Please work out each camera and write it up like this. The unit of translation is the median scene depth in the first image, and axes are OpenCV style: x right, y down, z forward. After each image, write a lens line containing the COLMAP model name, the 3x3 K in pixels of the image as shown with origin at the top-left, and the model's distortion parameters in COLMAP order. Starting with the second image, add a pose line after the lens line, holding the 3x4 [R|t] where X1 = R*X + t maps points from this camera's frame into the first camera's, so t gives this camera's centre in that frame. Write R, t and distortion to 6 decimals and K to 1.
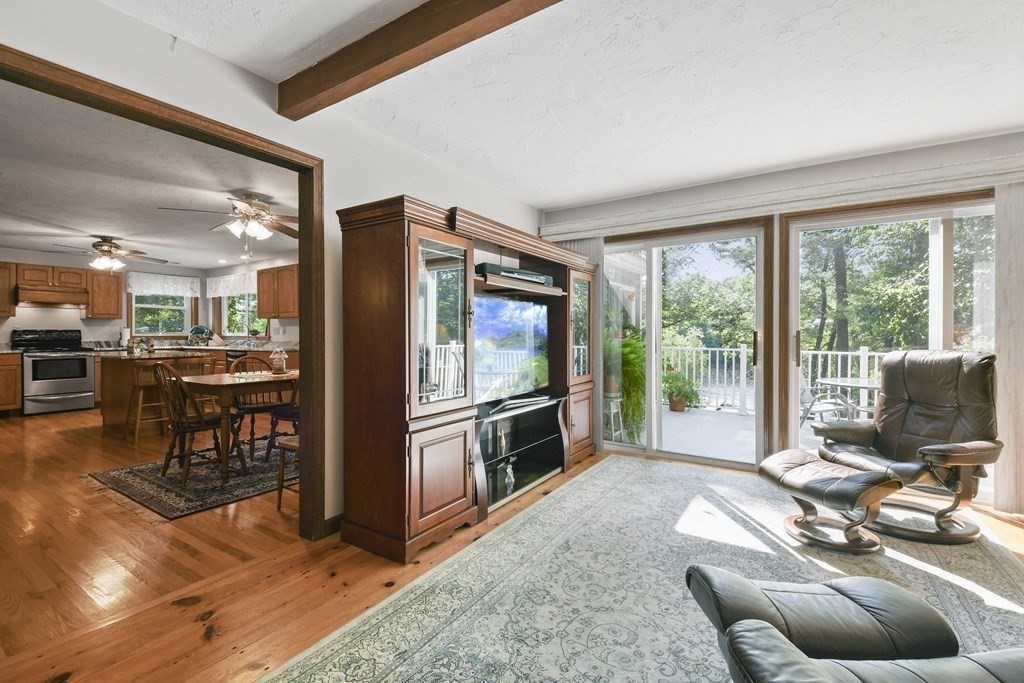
lens RADIAL K [[448.8, 0, 501.4], [0, 448.8, 336.5], [0, 0, 1]] dist [0.015349, -0.013264]
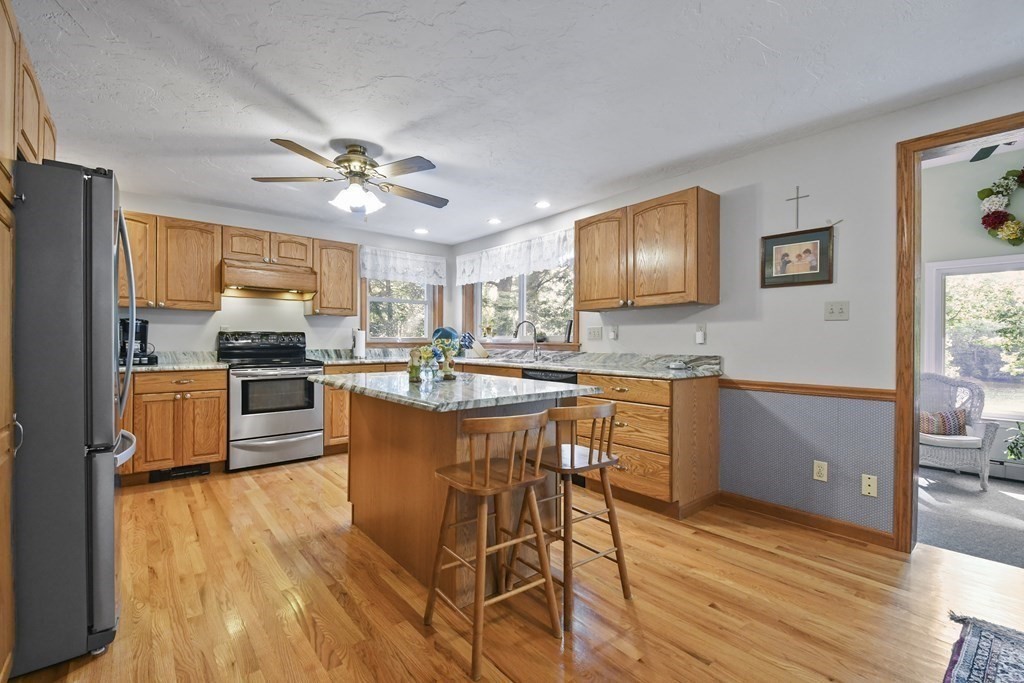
lens RADIAL K [[448.8, 0, 509.6], [0, 448.8, 344.4], [0, 0, 1]] dist [0.015349, -0.013264]
pose [[0.957286, 0.006799, -0.289061, -0.481784], [-0.006203, 0.999976, 0.002978, -0.000891], [0.289075, -0.001058, 0.957306, 0.481728]]
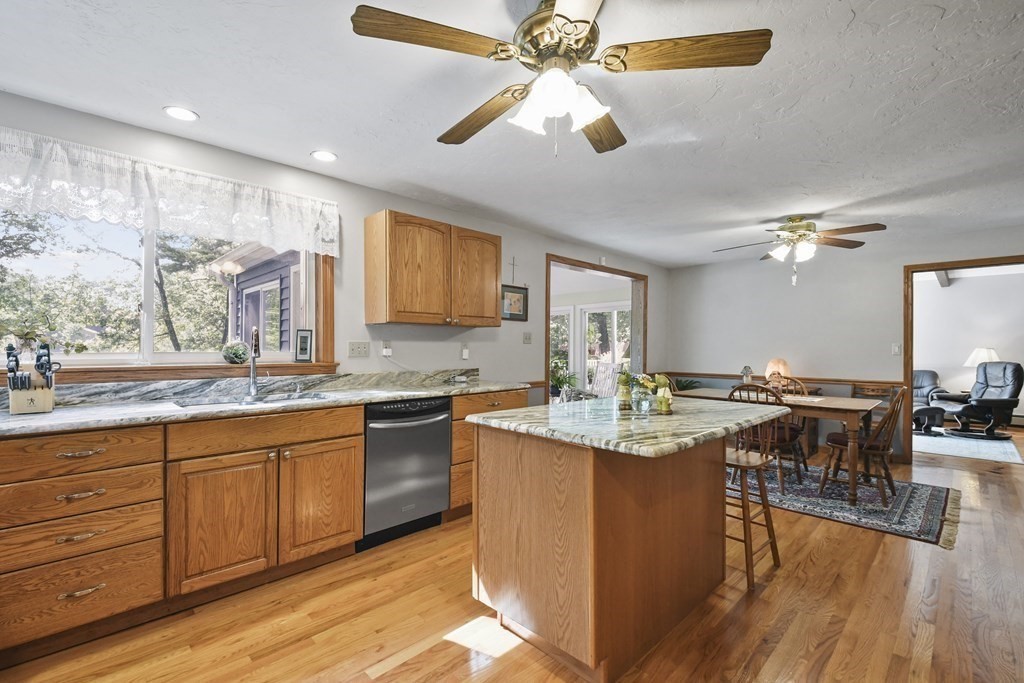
lens RADIAL K [[448.8, 0, 500.6], [0, 448.8, 345.5], [0, 0, 1]] dist [0.015349, -0.013264]
pose [[0.215535, 0.004874, 0.976484, -0.983003], [0.000481, 0.999987, -0.005097, -0.016221], [-0.976496, 0.001569, 0.215530, 0.836825]]
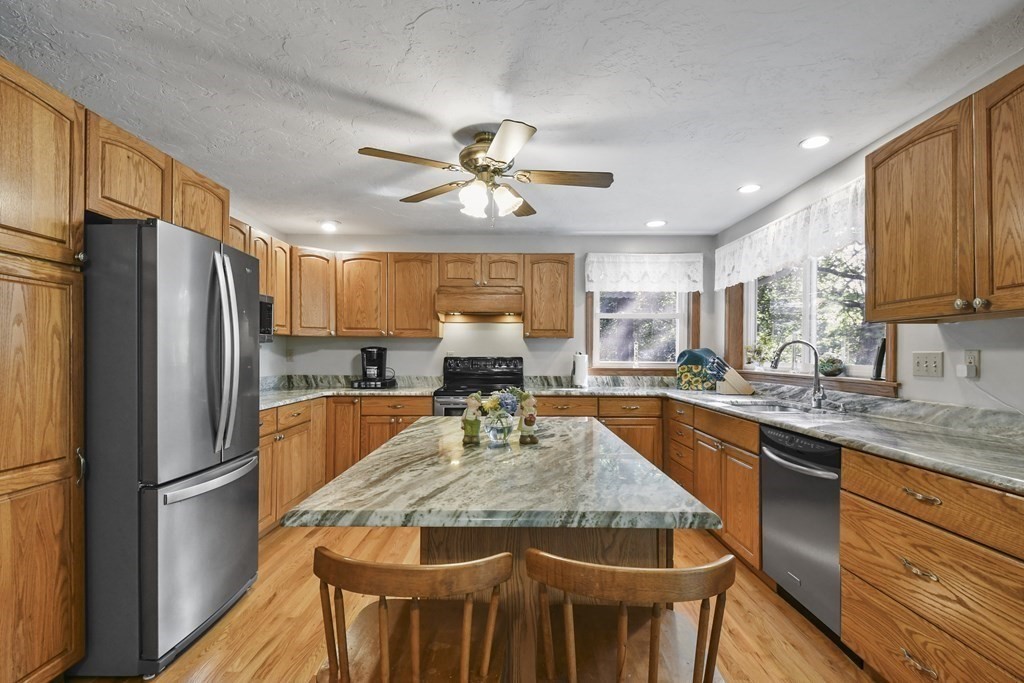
lens RADIAL K [[484.3, 0, 507.5], [0, 484.3, 357.1], [0, 0, 1]] dist [0.018942, -0.014521]
pose [[0.542921, 0.008371, -0.839742, -0.422322], [-0.010214, 0.999942, 0.003364, -0.017857], [0.839722, 0.006751, 0.542975, 0.665979]]
